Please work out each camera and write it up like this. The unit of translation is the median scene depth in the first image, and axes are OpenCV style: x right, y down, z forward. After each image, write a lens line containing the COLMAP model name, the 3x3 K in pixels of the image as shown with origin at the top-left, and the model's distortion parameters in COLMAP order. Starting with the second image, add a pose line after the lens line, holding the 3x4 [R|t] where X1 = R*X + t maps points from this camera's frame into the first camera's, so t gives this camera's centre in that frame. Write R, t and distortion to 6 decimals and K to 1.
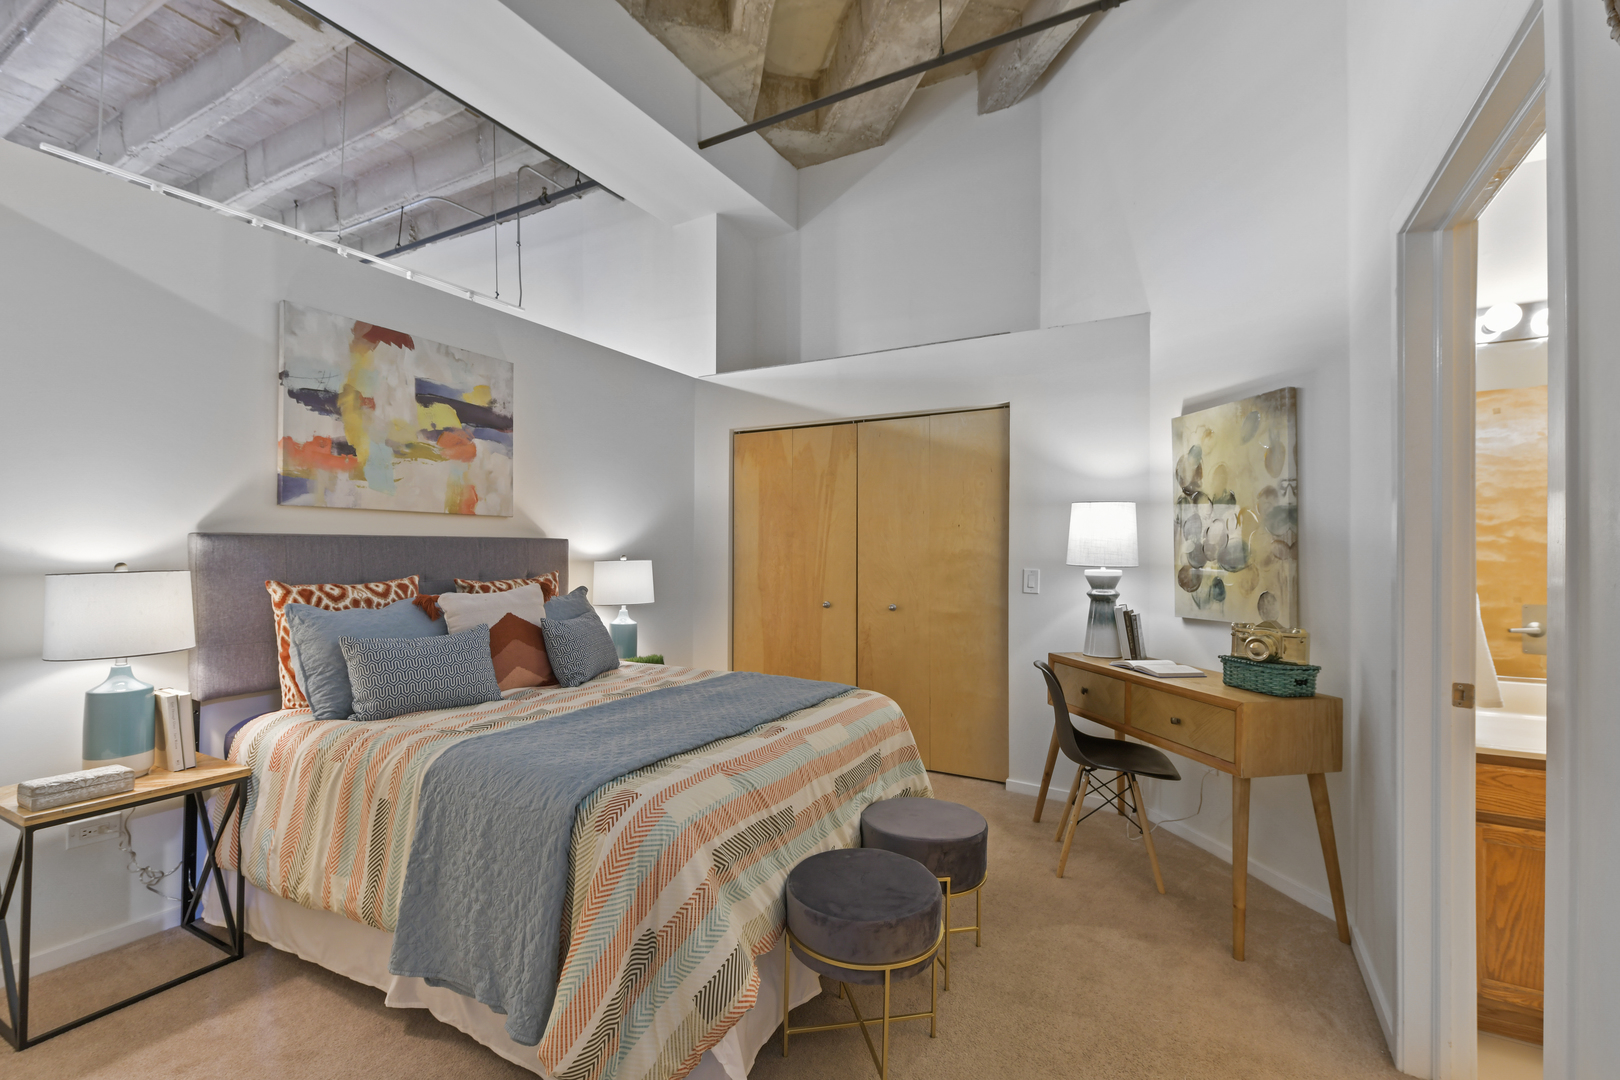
lens RADIAL K [[726.2, 0, 810.0], [0, 726.2, 540.0], [0, 0, 1]] dist [-0.000763, -0.000301]
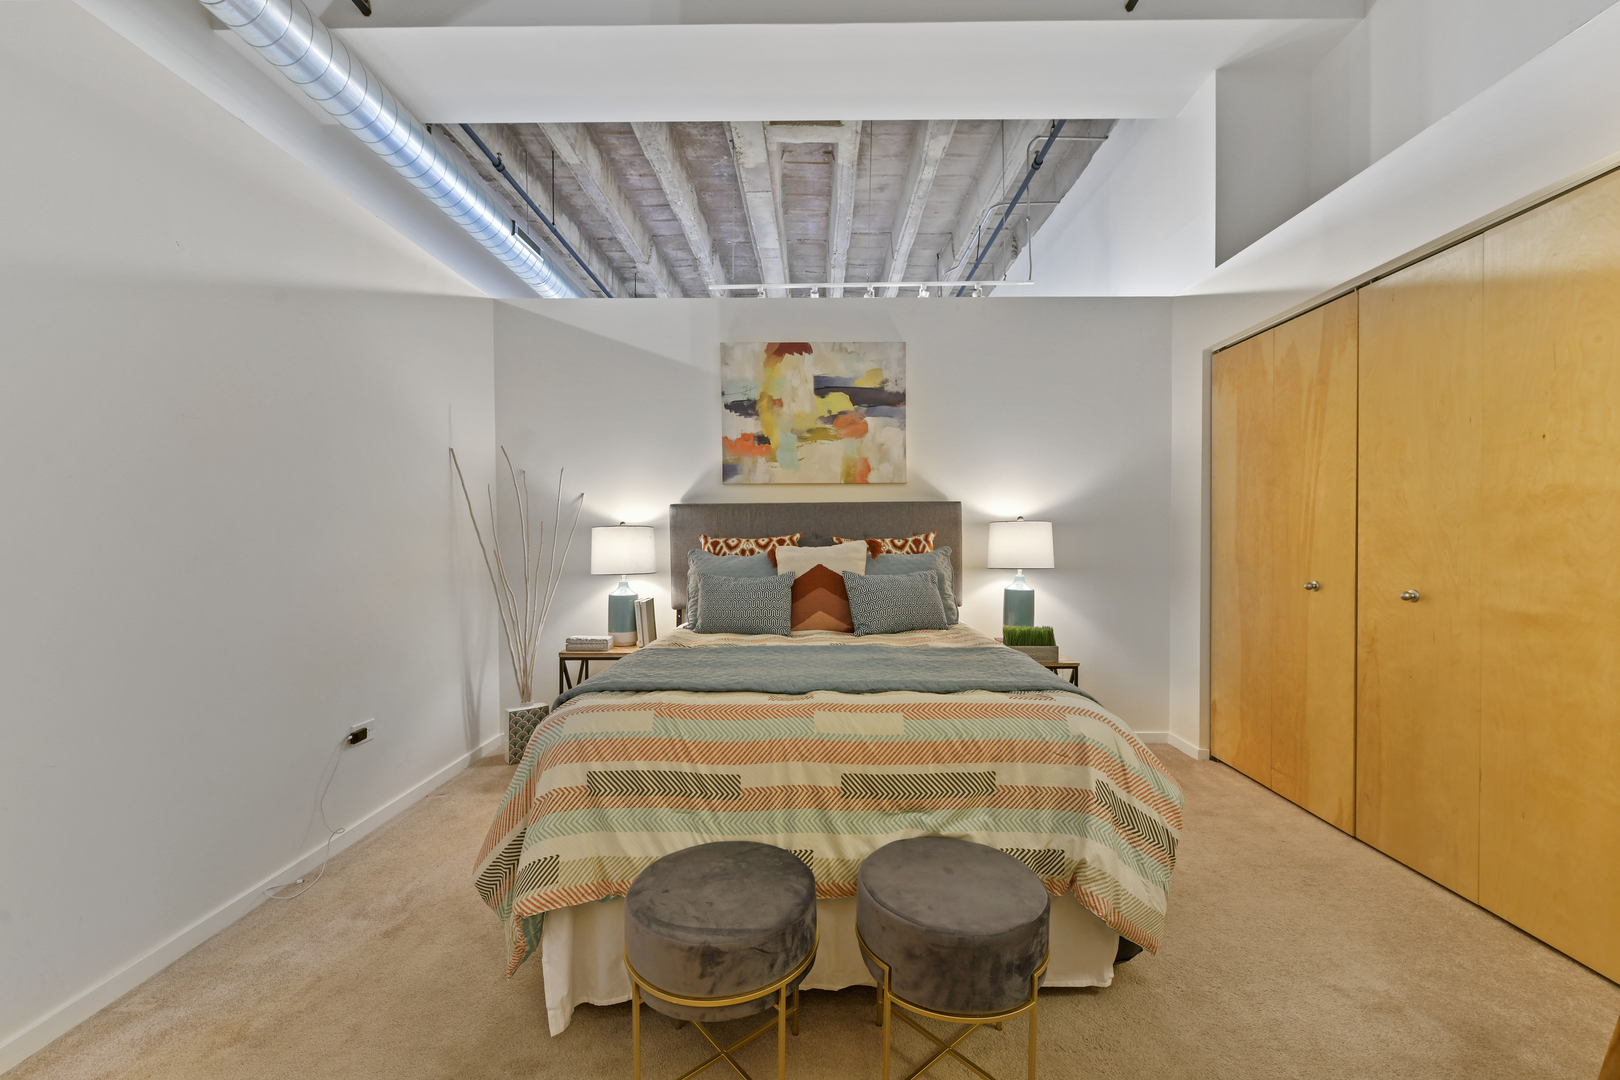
lens RADIAL K [[668.5, 0, 809.0], [0, 668.5, 542.5], [0, 0, 1]] dist [0.002776, -0.000237]
pose [[0.471703, 0.005192, -0.881742, 0.465012], [0.019176, 0.999686, 0.016145, 0.043986], [0.881549, -0.024524, 0.471455, 0.440977]]
